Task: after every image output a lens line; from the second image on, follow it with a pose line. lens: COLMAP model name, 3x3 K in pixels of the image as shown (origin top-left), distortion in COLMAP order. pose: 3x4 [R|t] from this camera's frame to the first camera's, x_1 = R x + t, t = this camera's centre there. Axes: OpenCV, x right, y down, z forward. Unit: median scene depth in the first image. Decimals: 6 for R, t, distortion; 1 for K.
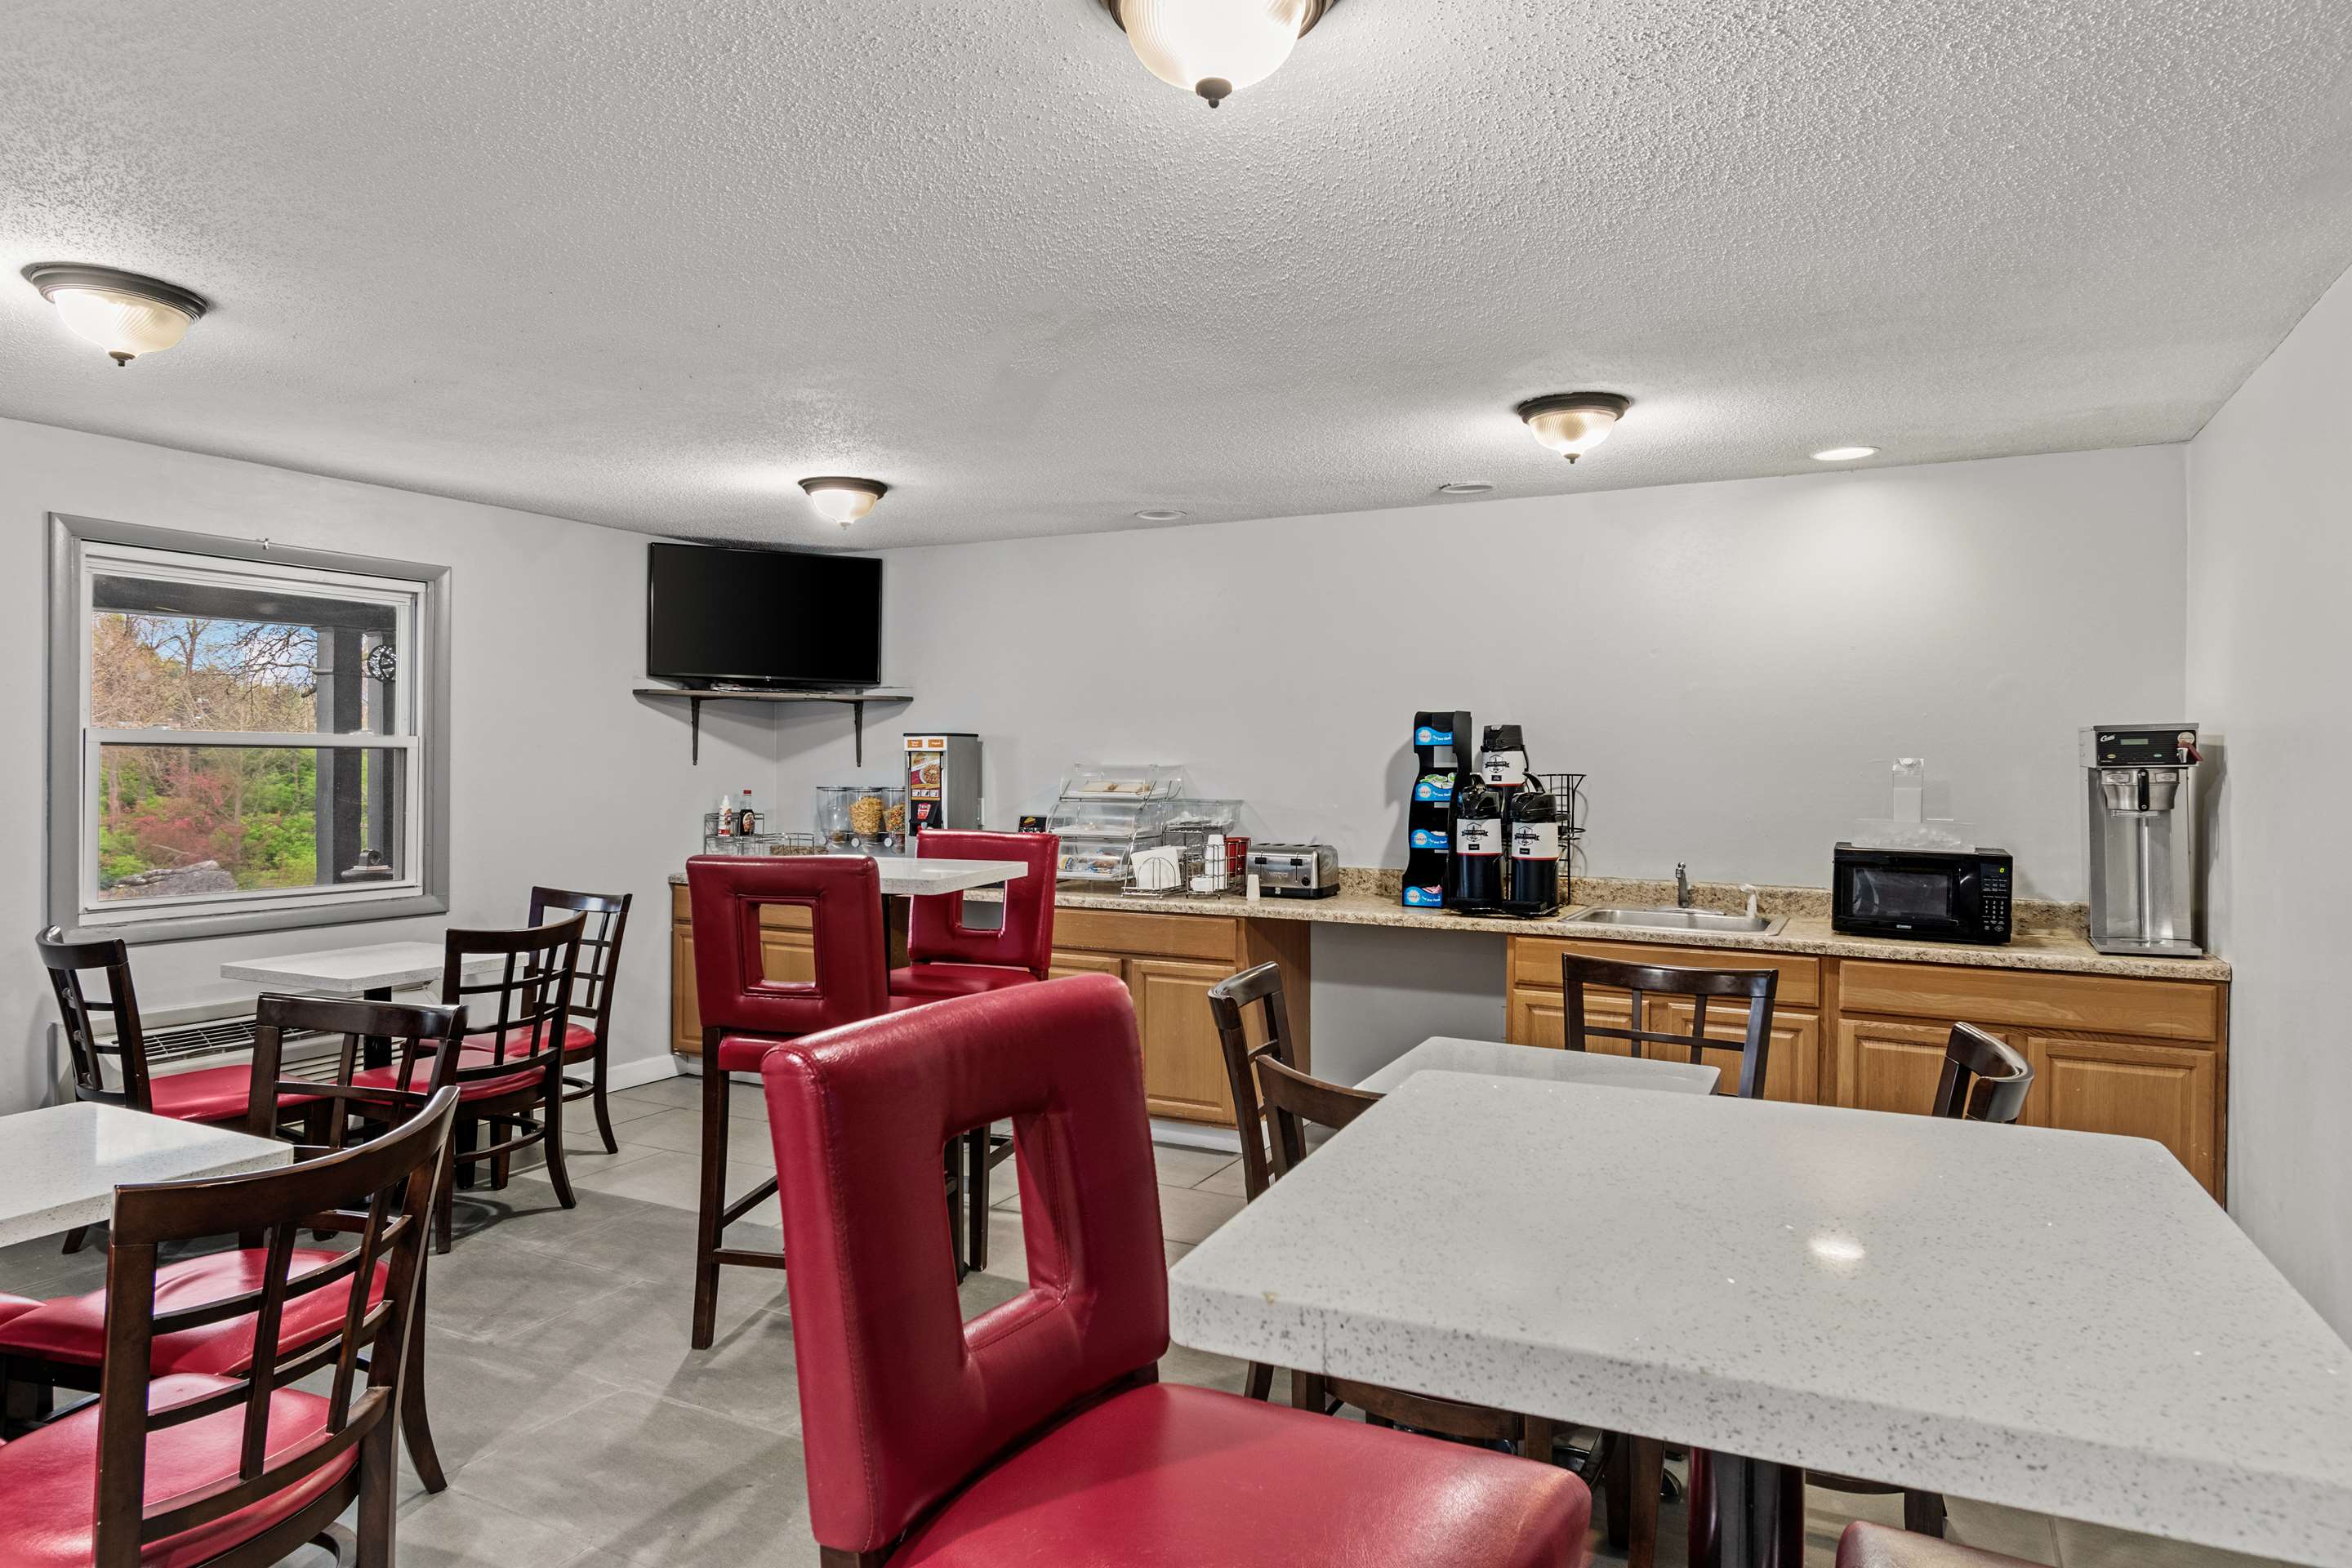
lens RADIAL K [[1430.2, 0, 1159.4], [0, 1430.2, 762.6], [0, 0, 1]] dist [0.006151, -0.001050]
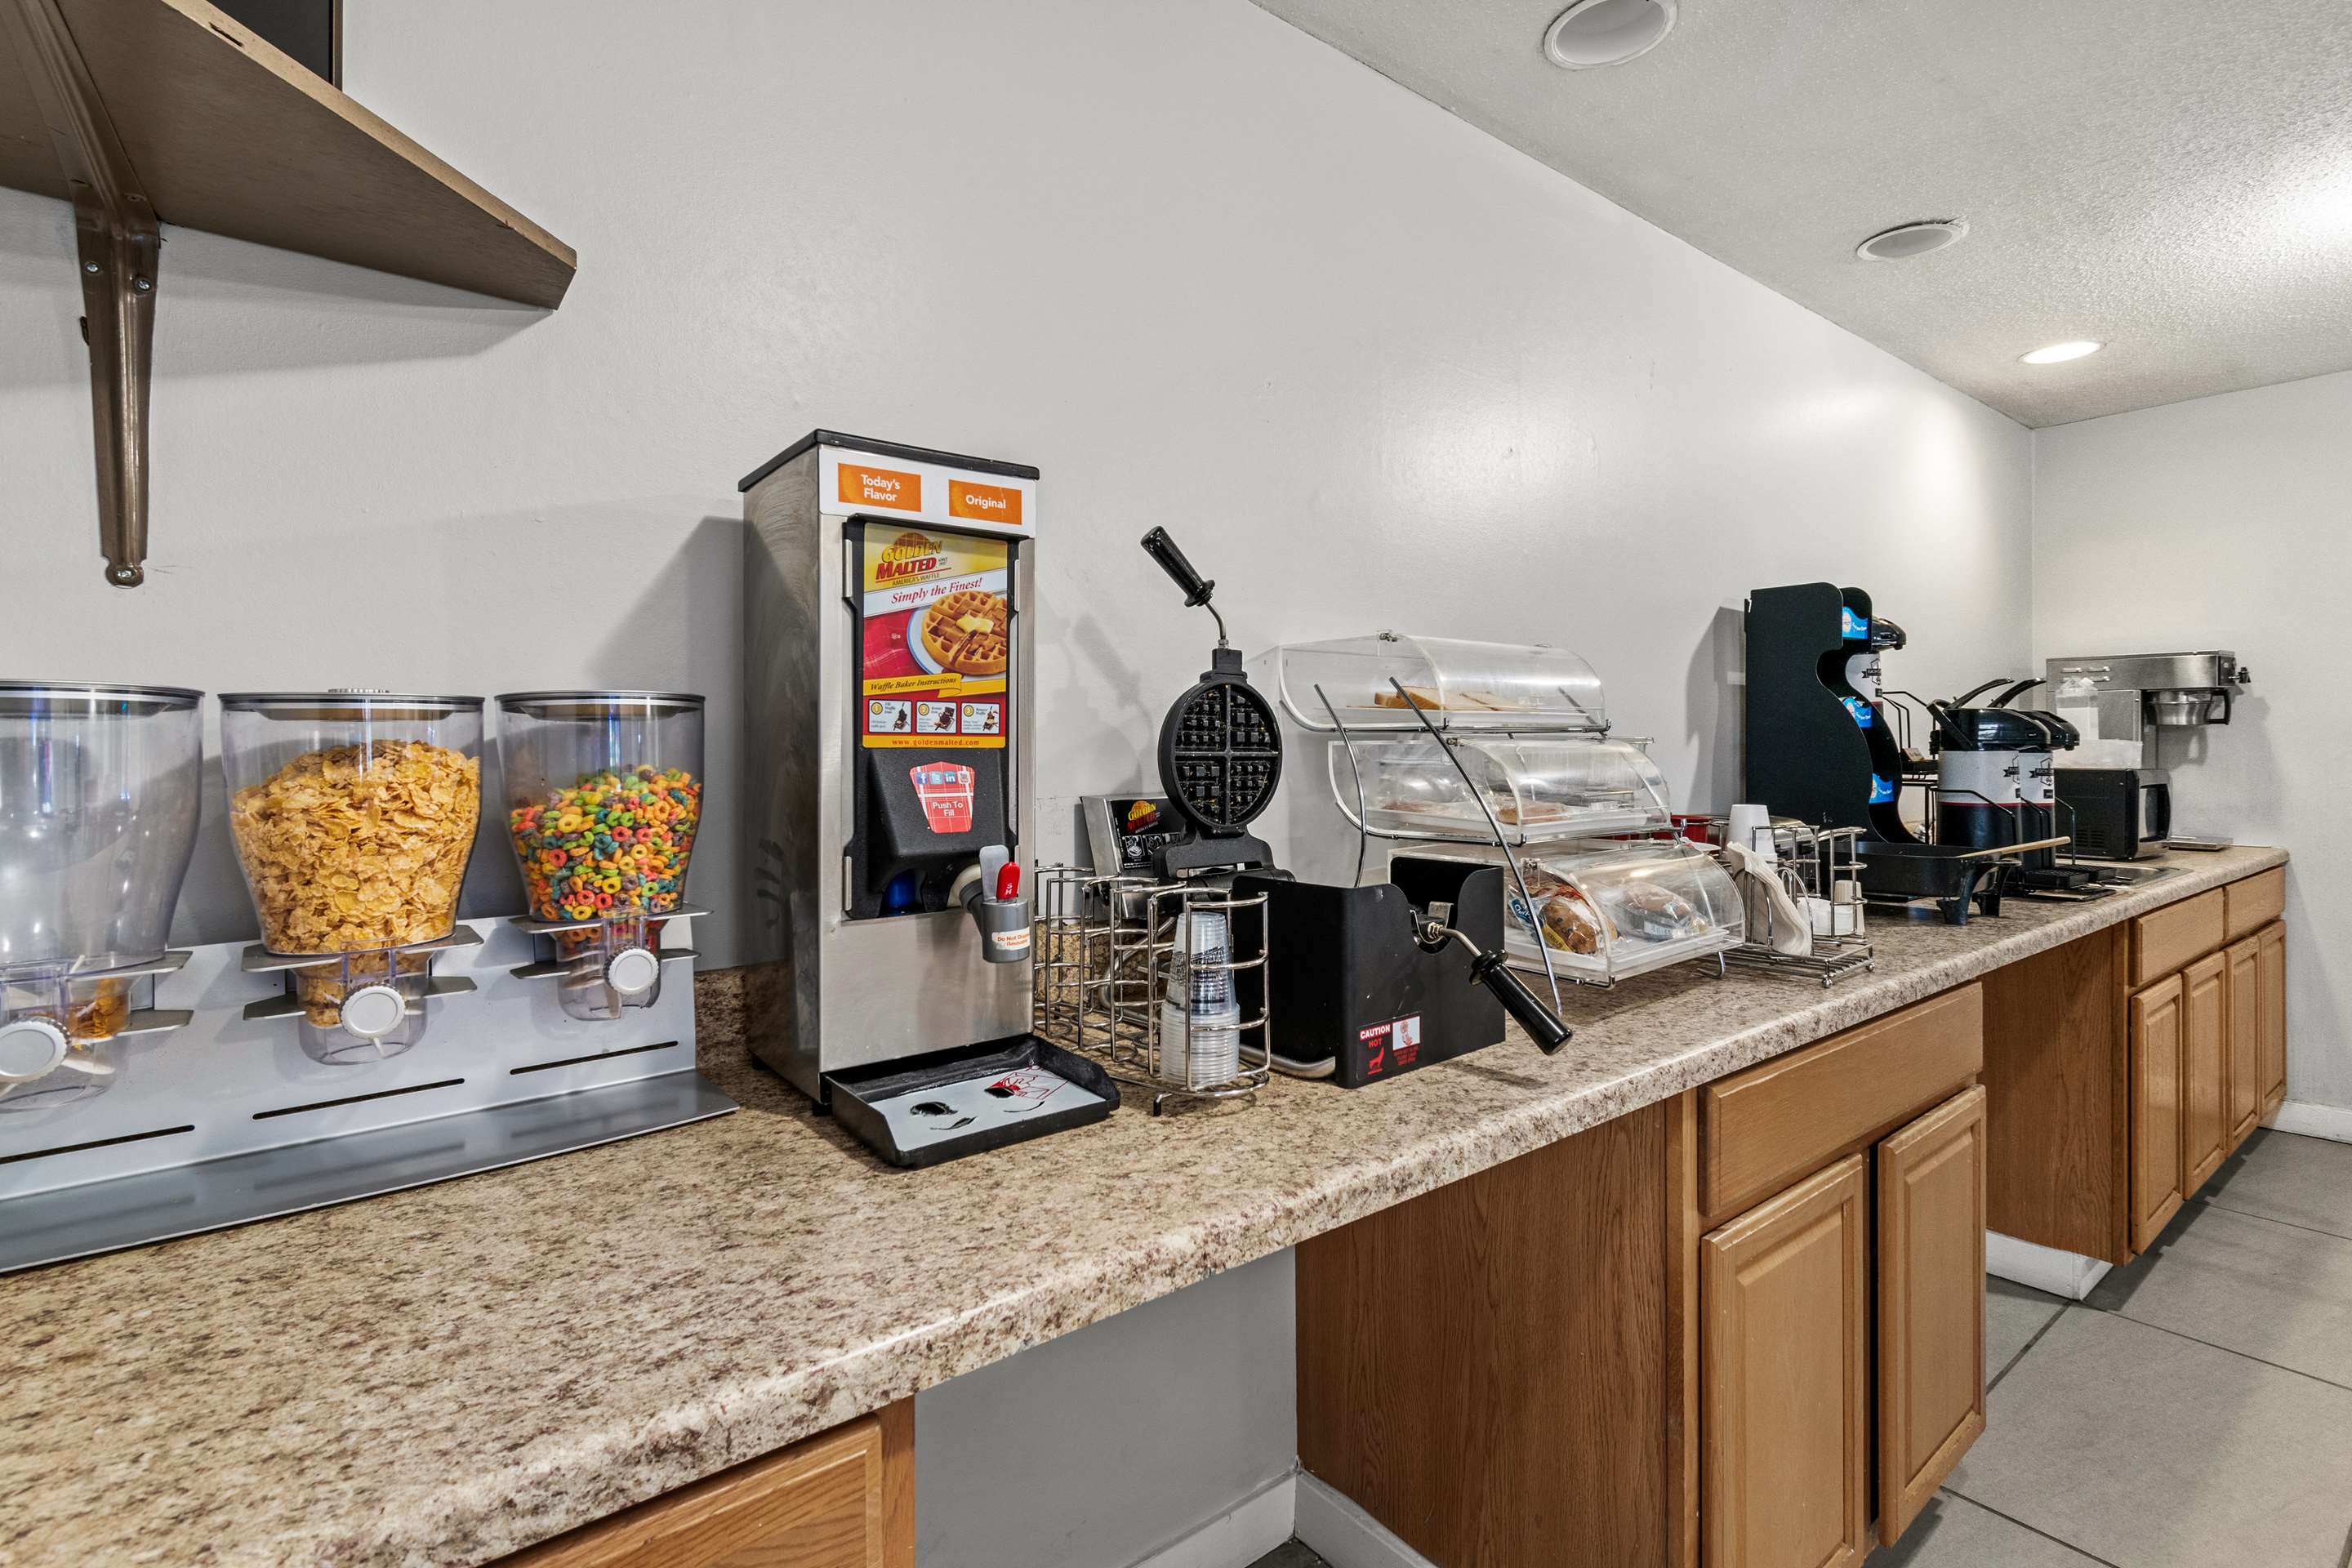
lens RADIAL K [[1085.1, 0, 1190.4], [0, 1085.1, 770.5], [0, 0, 1]] dist [0.000156, -0.001460]
pose [[0.423119, -0.024901, 0.905732, -0.297970], [0.013330, 0.999685, 0.021256, 0.026535], [-0.905976, 0.003080, 0.423317, 0.884877]]
